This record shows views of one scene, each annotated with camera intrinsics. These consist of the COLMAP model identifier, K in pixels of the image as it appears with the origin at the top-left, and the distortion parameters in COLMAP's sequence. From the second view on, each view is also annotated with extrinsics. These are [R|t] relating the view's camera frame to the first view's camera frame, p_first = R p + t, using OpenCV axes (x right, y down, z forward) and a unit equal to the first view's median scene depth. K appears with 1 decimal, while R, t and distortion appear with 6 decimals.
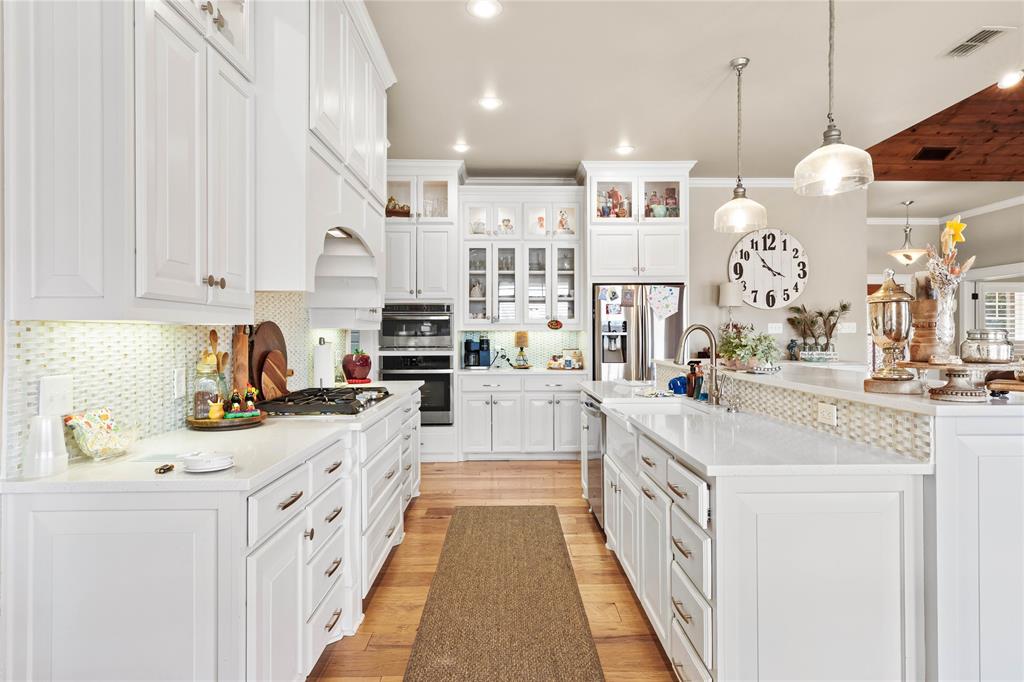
lens RADIAL K [[564.8, 0, 515.8], [0, 564.8, 331.9], [0, 0, 1]] dist [0.002278, 0.000835]
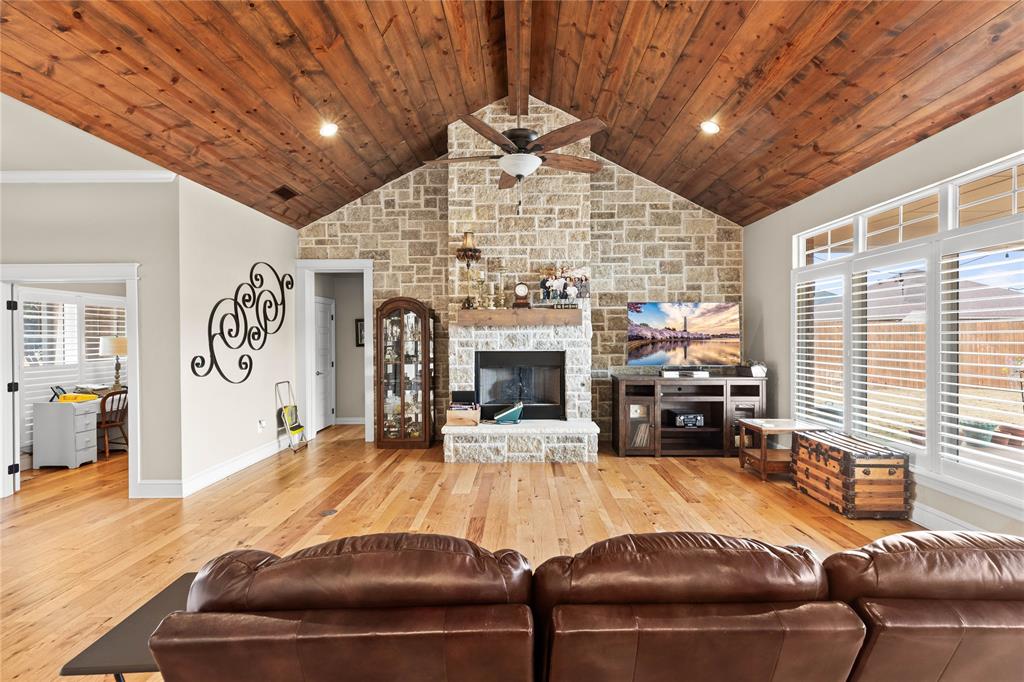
lens RADIAL K [[455.7, 0, 518.2], [0, 455.7, 338.3], [0, 0, 1]] dist [0.005629, 0.000029]
pose [[0.020359, -0.005256, 0.999779, 0.382369], [0.003126, 0.999982, 0.005194, -0.033179], [-0.999788, 0.003020, 0.020375, 0.532647]]
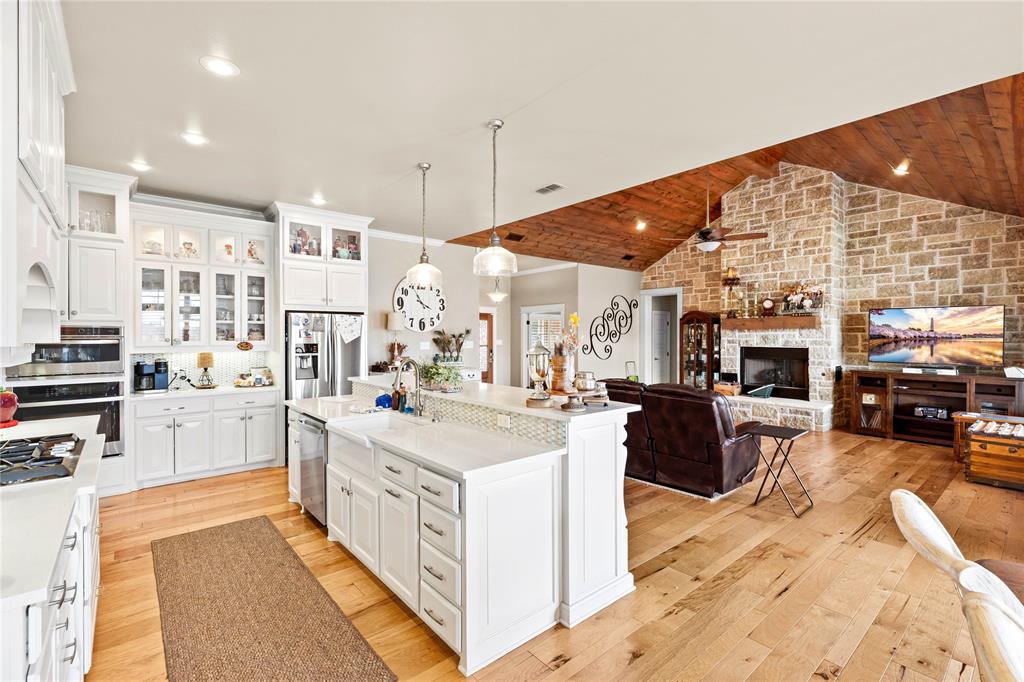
lens RADIAL K [[456.2, 0, 517.6], [0, 456.2, 337.4], [0, 0, 1]] dist [0.001447, 0.000531]
pose [[0.769168, -0.001756, 0.639044, -0.088340], [-0.001920, 0.999985, 0.005059, -0.035275], [-0.639044, -0.005119, 0.769153, -0.009351]]
